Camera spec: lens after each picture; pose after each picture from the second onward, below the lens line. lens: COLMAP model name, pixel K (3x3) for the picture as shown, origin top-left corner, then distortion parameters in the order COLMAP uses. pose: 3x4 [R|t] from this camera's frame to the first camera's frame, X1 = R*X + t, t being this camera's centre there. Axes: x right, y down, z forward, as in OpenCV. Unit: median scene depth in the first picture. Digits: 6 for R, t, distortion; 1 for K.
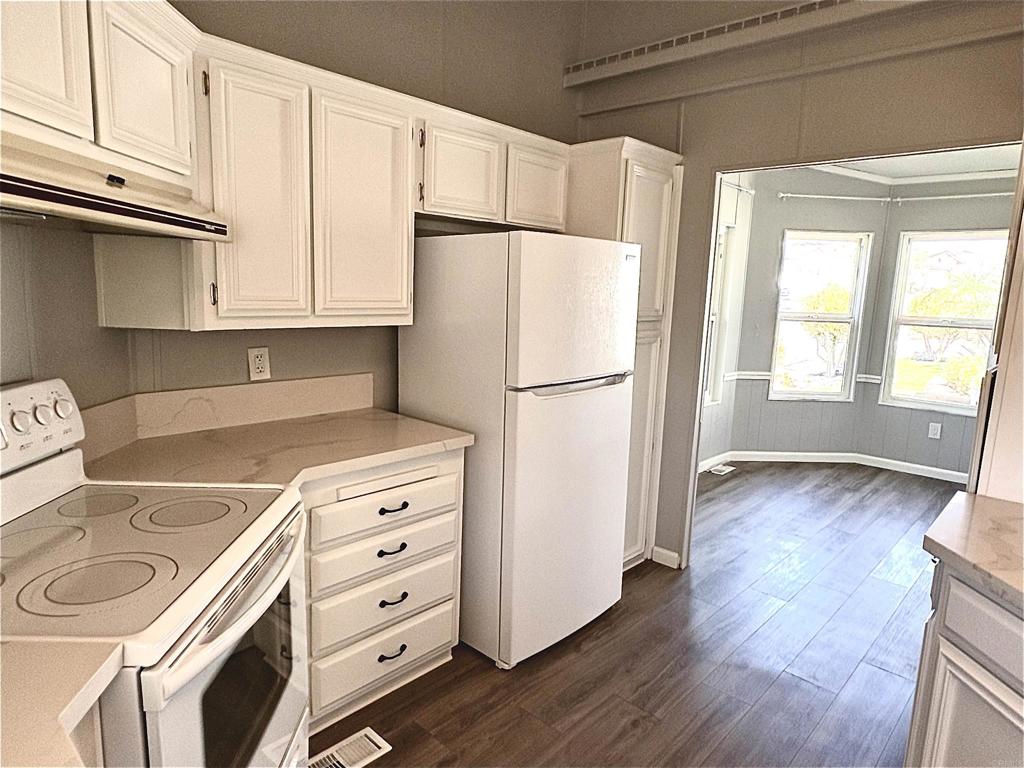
lens RADIAL K [[628.1, 0, 511.2], [0, 628.1, 389.0], [0, 0, 1]] dist [0.006043, -0.000289]
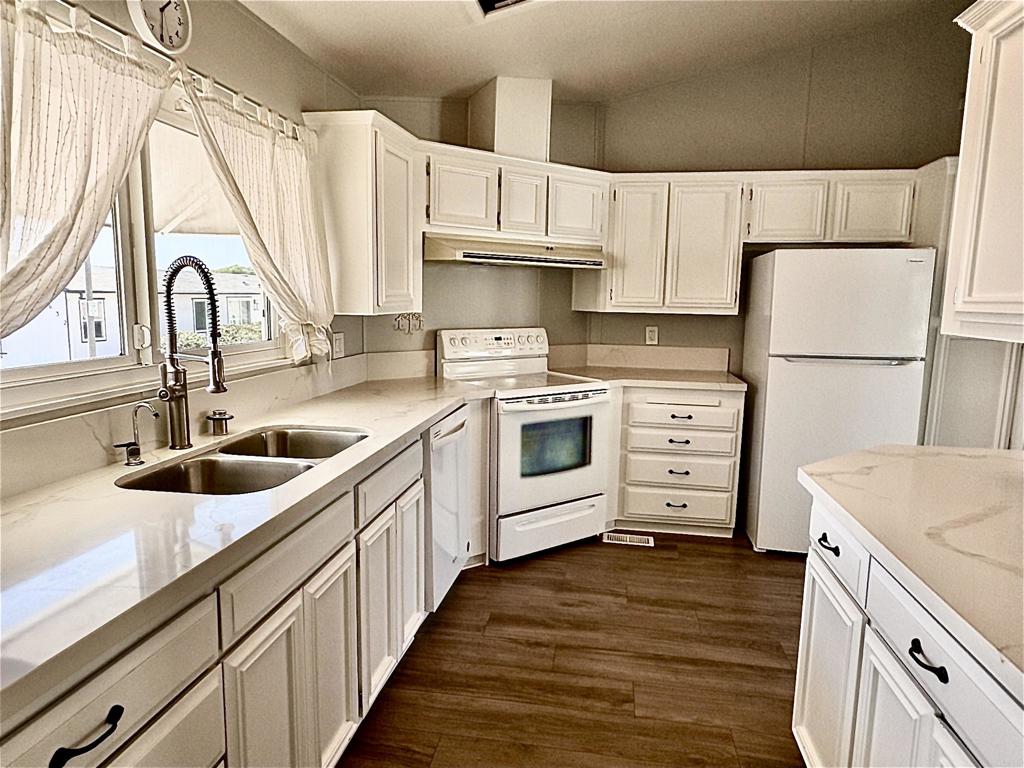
lens RADIAL K [[628.1, 0, 511.8], [0, 628.1, 383.4], [0, 0, 1]] dist [0.006043, -0.000289]
pose [[0.555932, 0.086630, -0.826701, 0.960497], [-0.134130, 0.990870, 0.013635, 0.137025], [0.820335, 0.103305, 0.562476, -0.354830]]
